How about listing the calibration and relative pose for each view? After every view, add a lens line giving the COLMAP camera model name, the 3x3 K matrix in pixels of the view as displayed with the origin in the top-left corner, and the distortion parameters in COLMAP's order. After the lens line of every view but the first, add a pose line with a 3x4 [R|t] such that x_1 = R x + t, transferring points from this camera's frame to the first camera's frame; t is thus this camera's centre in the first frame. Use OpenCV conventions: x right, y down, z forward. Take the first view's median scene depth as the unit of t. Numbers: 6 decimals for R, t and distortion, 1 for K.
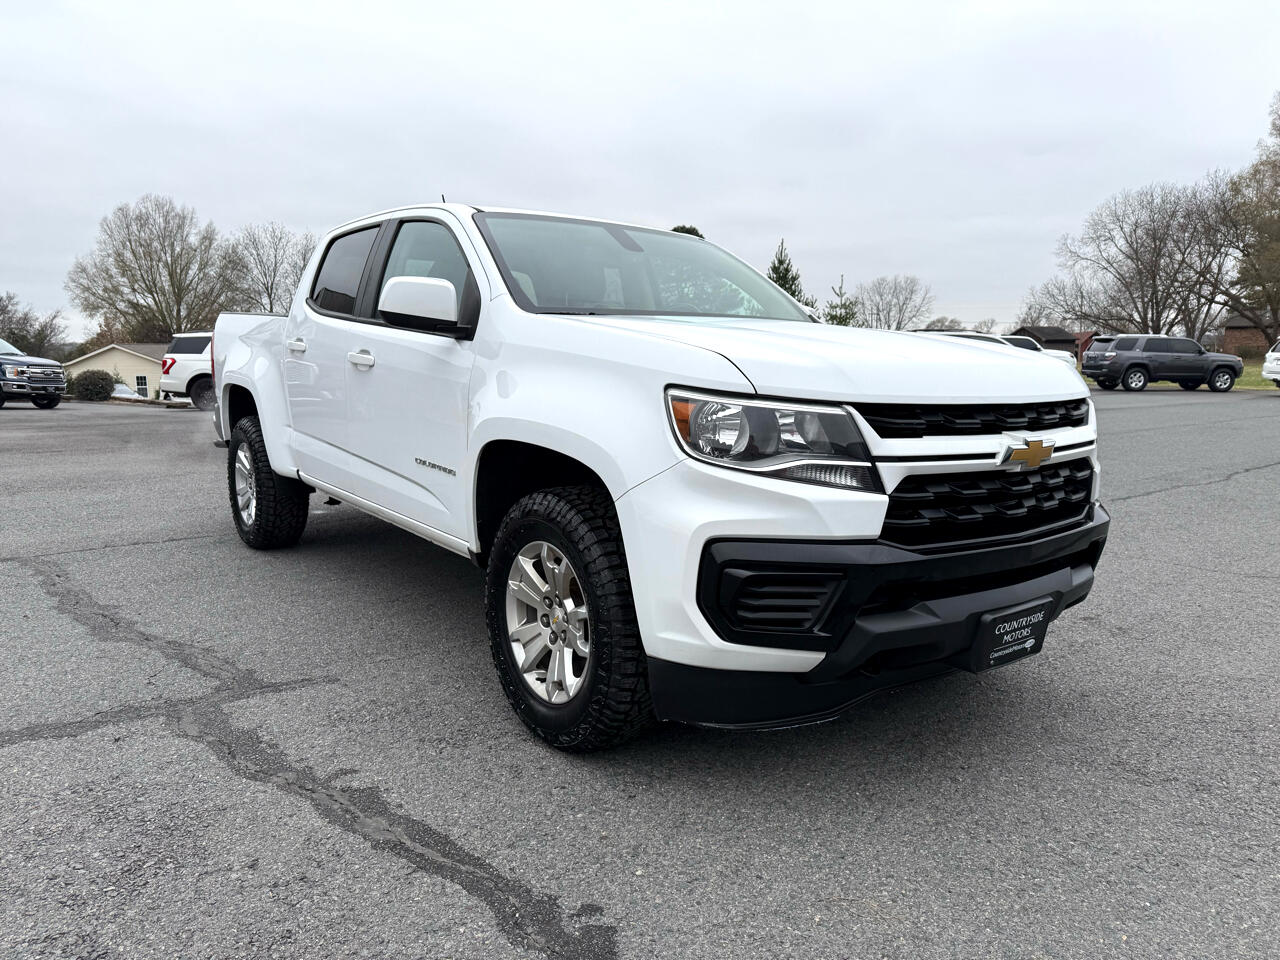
lens RADIAL K [[909.9, 0, 643.4], [0, 909.9, 481.2], [0, 0, 1]] dist [0.067719, -0.089228]
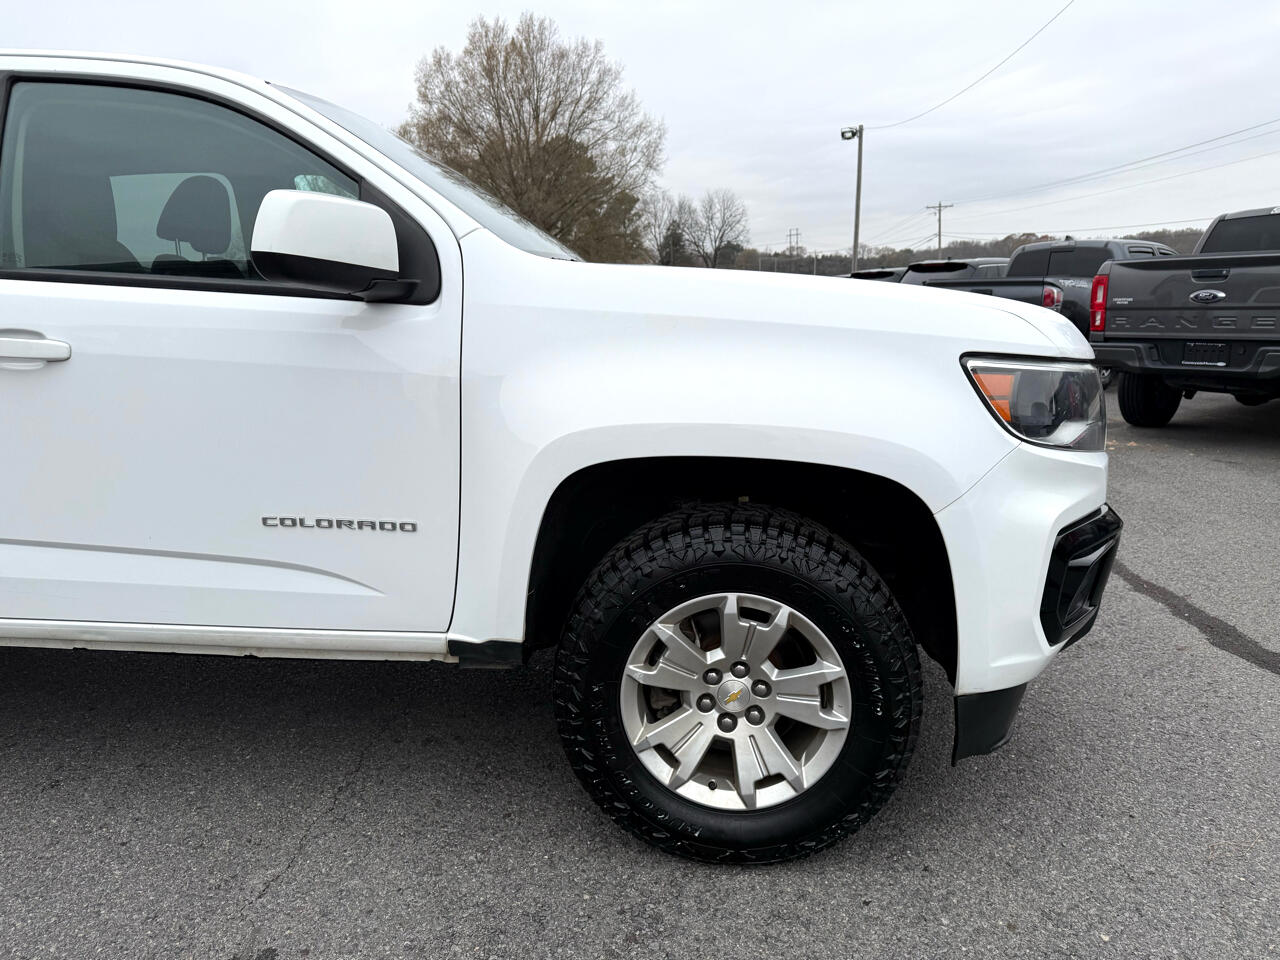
lens RADIAL K [[909.9, 0, 643.4], [0, 909.9, 481.2], [0, 0, 1]] dist [0.067719, -0.089228]
pose [[0.660254, -0.170155, 0.731514, -0.621704], [0.128448, 0.985230, 0.113236, -0.100799], [-0.739977, 0.019197, 0.672358, 0.554055]]
